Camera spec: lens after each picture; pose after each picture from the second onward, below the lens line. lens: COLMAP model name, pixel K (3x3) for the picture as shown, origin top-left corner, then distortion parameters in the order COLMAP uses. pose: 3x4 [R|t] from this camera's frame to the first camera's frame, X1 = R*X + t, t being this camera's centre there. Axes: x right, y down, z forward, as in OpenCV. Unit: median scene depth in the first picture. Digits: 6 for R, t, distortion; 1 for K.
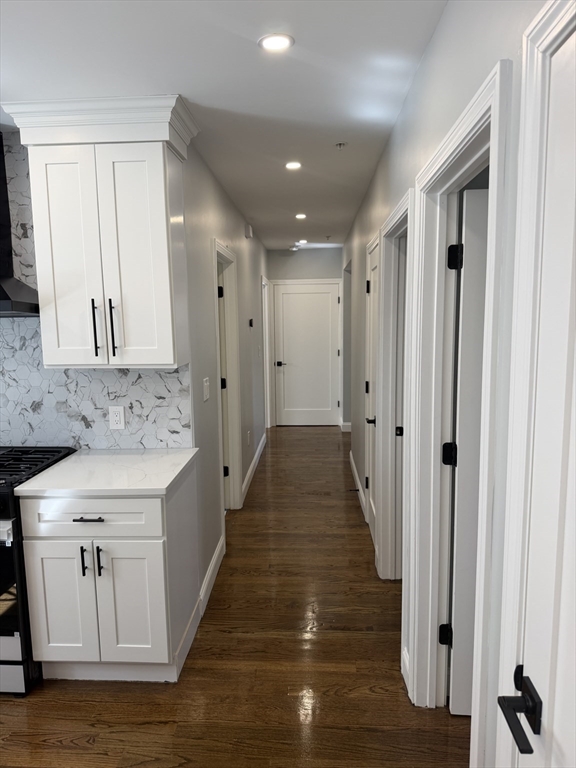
lens RADIAL K [[545.5, 0, 288.7], [0, 545.5, 384.4], [0, 0, 1]] dist [-0.005313, -0.003765]
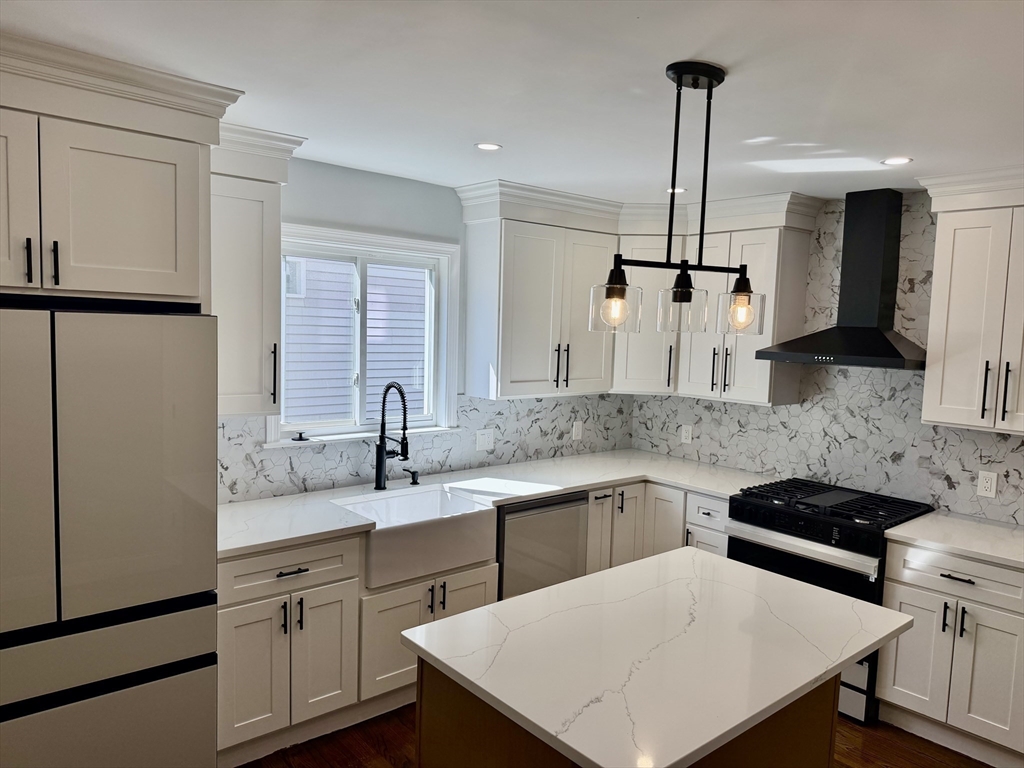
lens RADIAL K [[727.3, 0, 516.6], [0, 727.3, 389.4], [0, 0, 1]] dist [-0.005313, -0.003765]
pose [[0.693358, 0.102902, -0.713208, -0.007704], [-0.135861, 0.990668, 0.010855, -0.003197], [0.707670, 0.089370, 0.700868, -0.463038]]
